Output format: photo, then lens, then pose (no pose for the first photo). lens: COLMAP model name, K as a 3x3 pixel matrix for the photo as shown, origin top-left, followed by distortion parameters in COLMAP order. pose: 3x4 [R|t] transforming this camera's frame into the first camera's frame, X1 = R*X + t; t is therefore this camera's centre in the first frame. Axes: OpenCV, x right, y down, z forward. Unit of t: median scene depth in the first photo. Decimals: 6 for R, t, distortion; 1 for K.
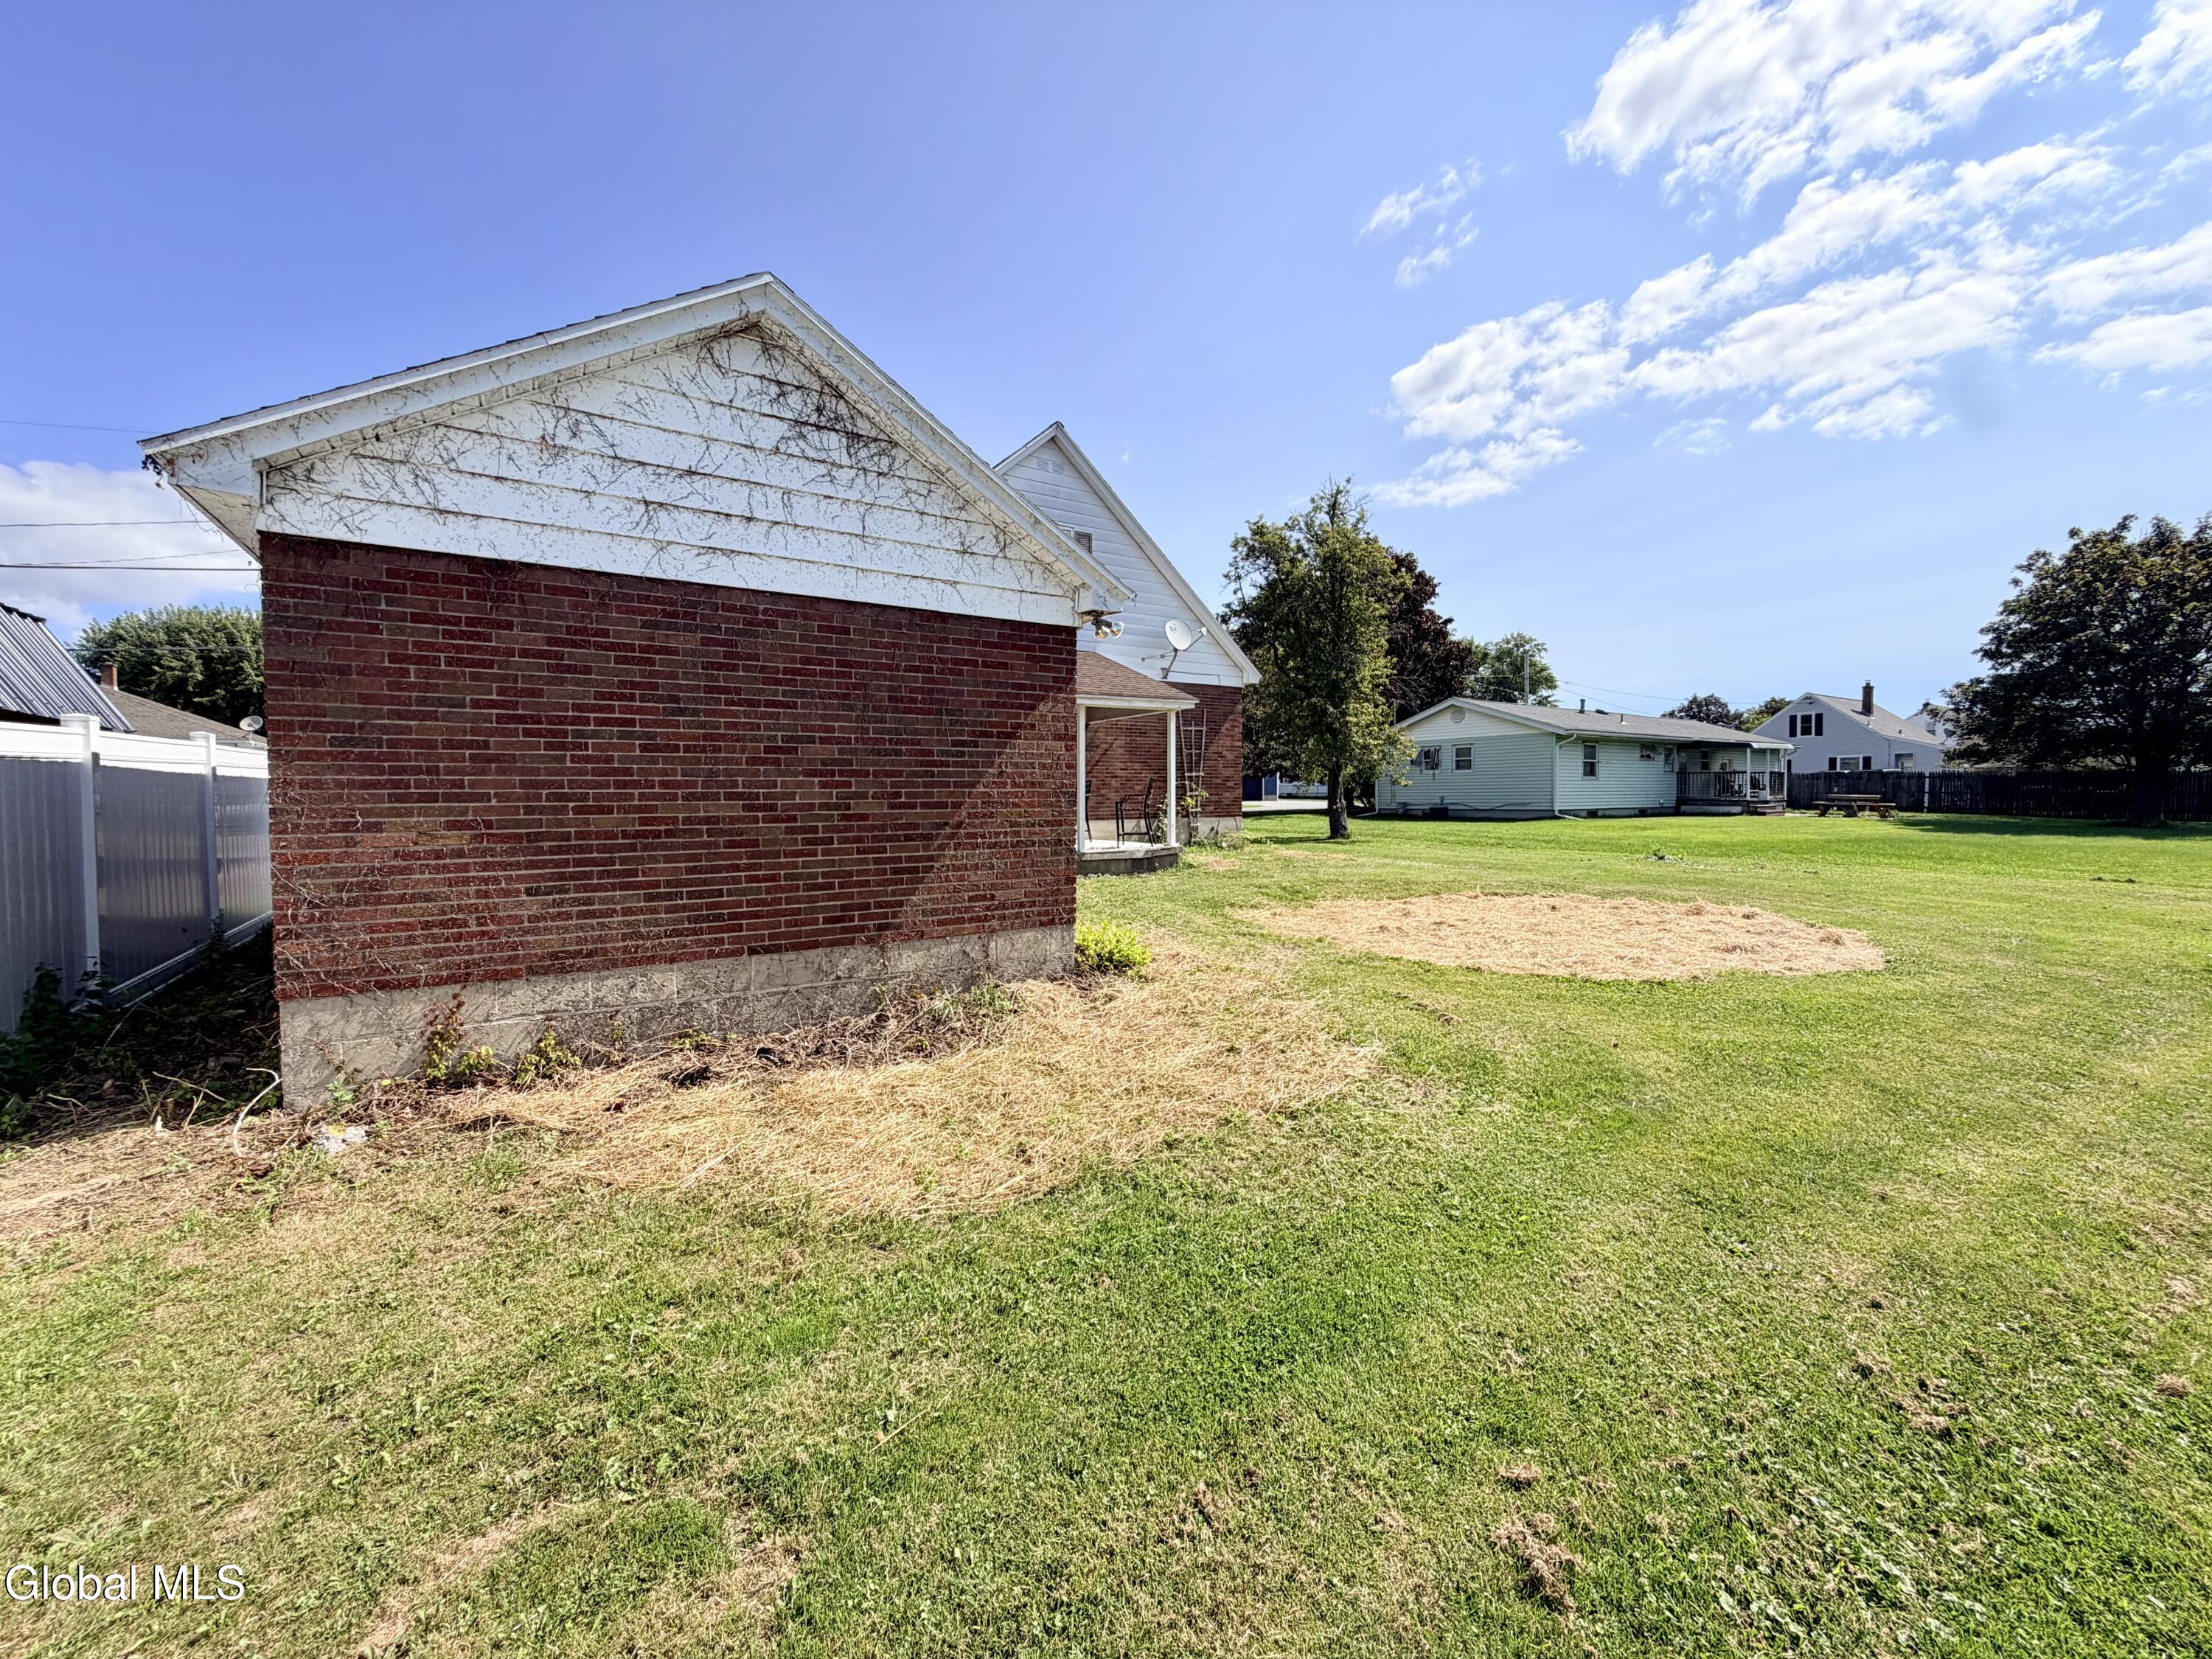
lens RADIAL K [[888.5, 0, 1104.7], [0, 888.5, 821.3], [0, 0, 1]] dist [0.000032, 0.000000]
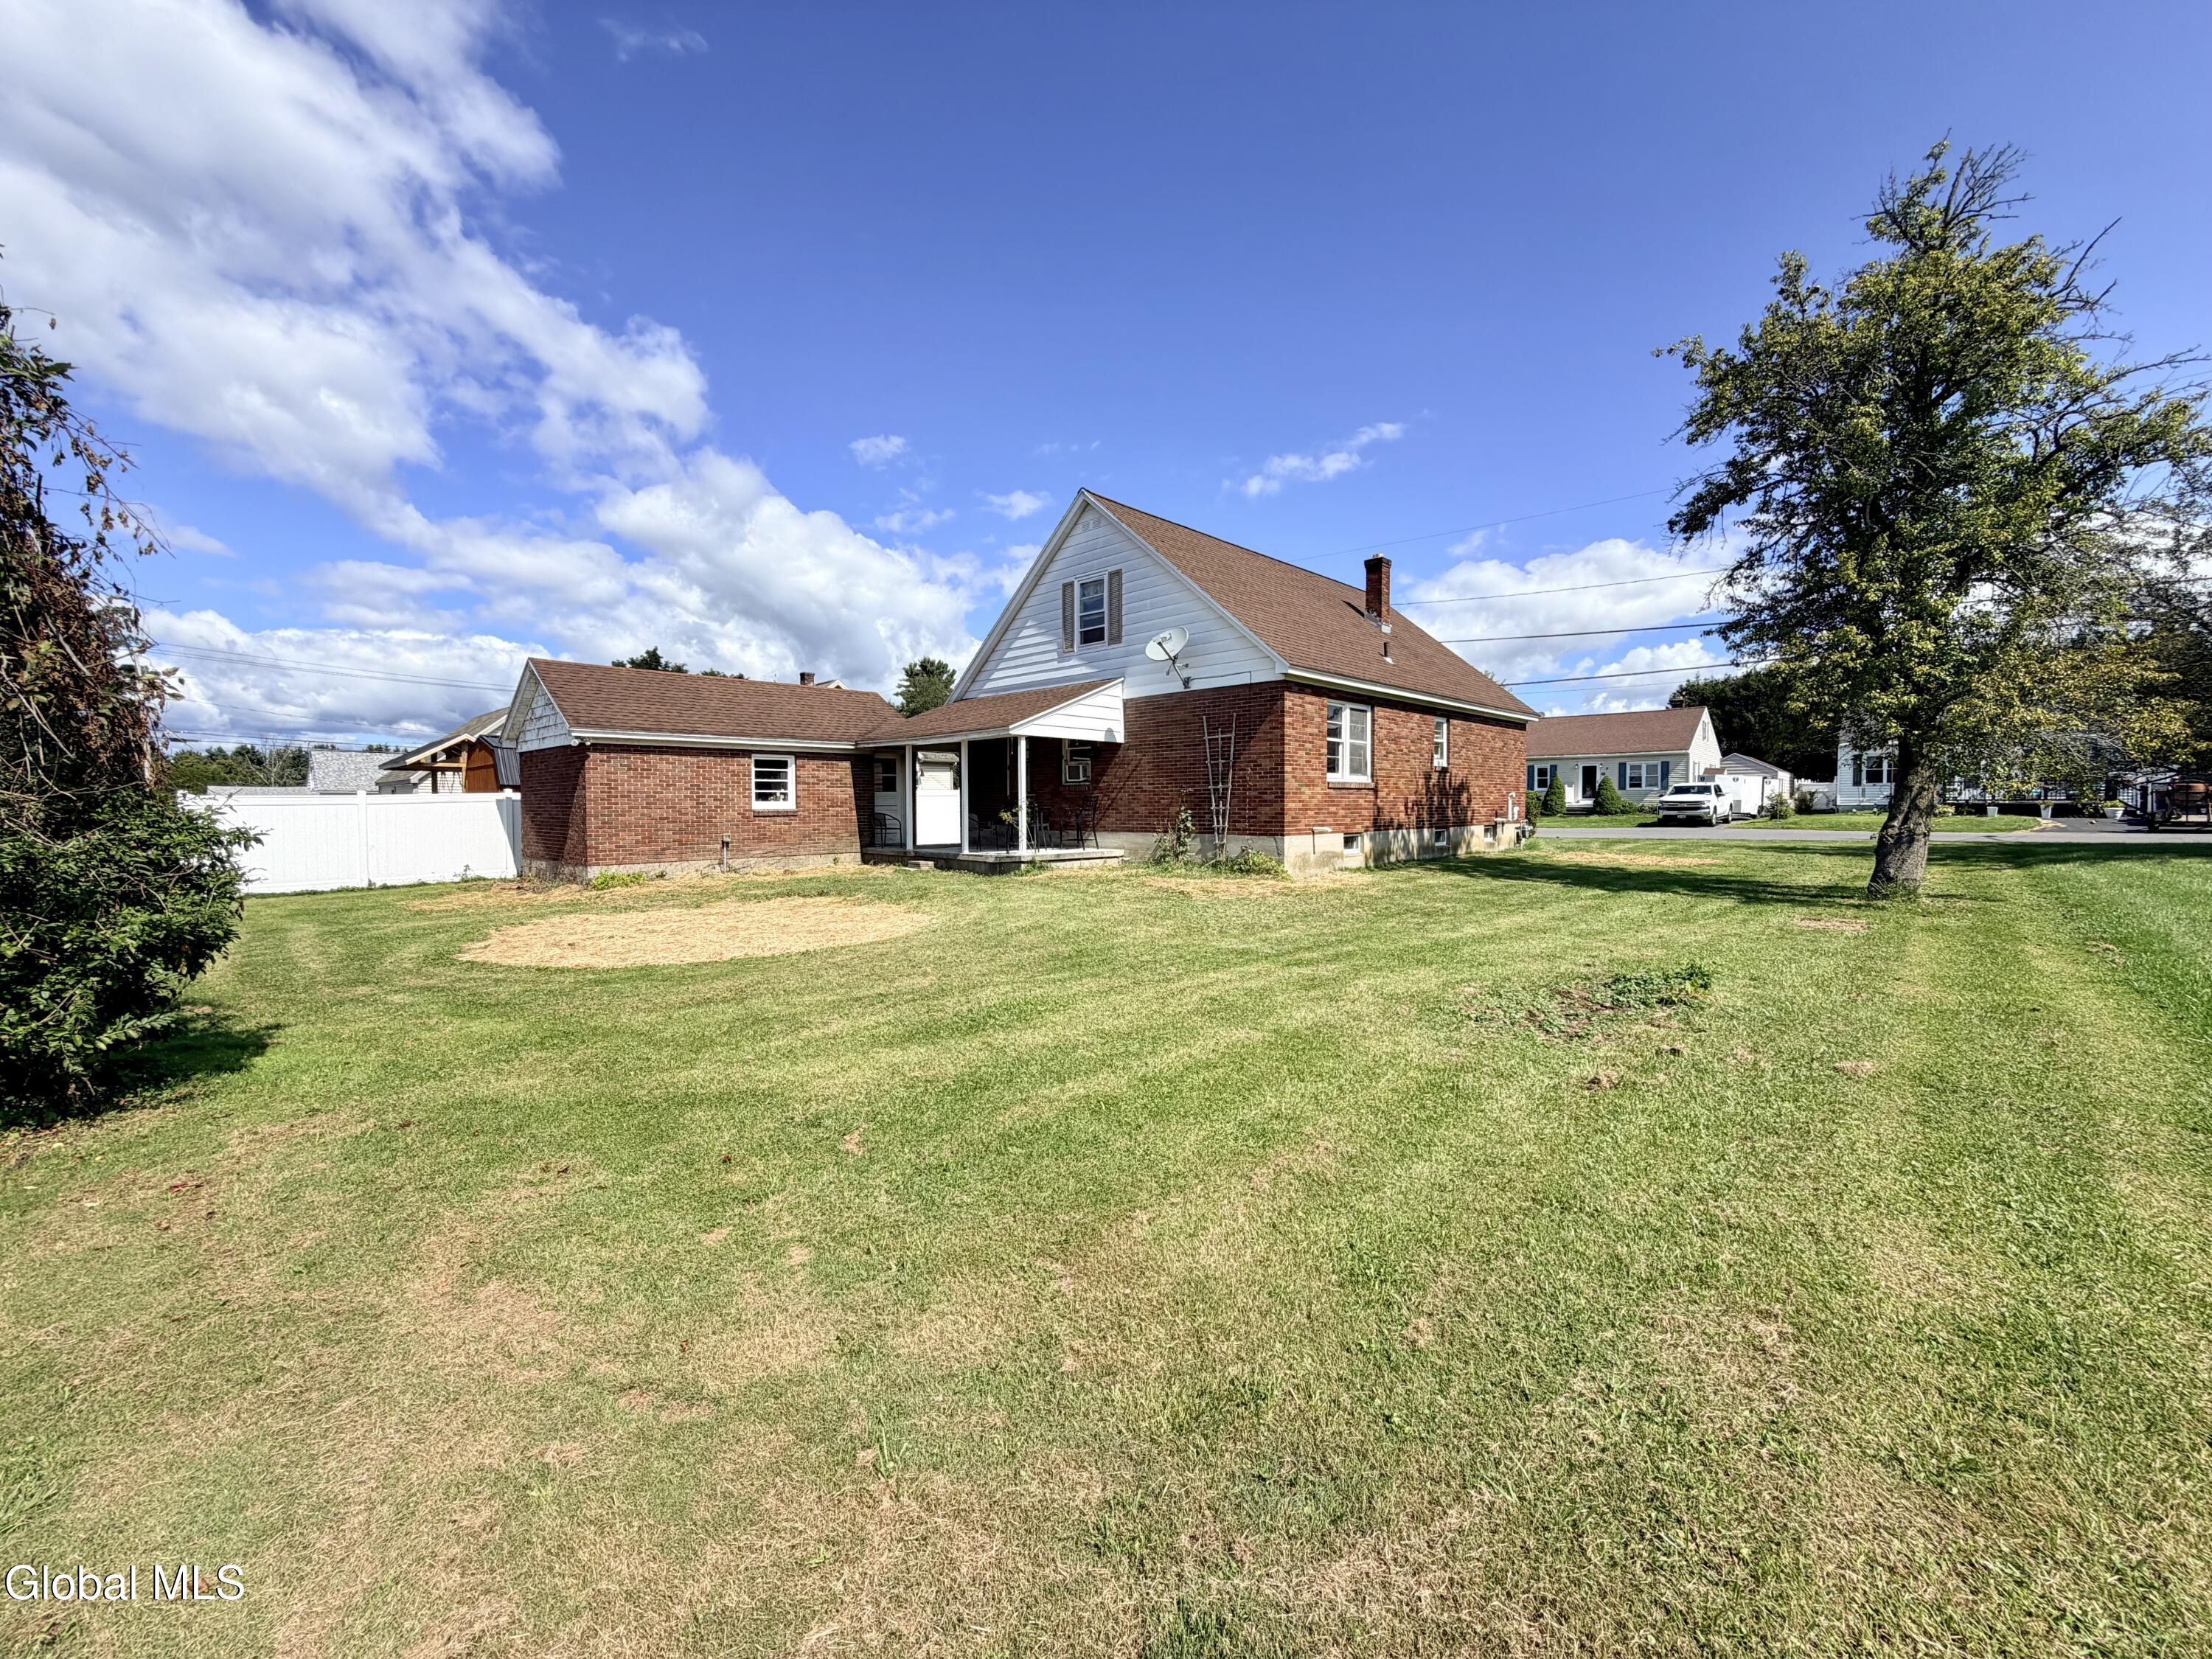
lens RADIAL K [[888.5, 0, 1104.1], [0, 888.5, 830.0], [0, 0, 1]] dist [0.000032, 0.000000]
pose [[0.190129, 0.035788, -0.981107, 0.957983], [-0.029595, 0.999090, 0.030709, -0.032830], [0.981313, 0.023197, 0.191015, 0.705612]]
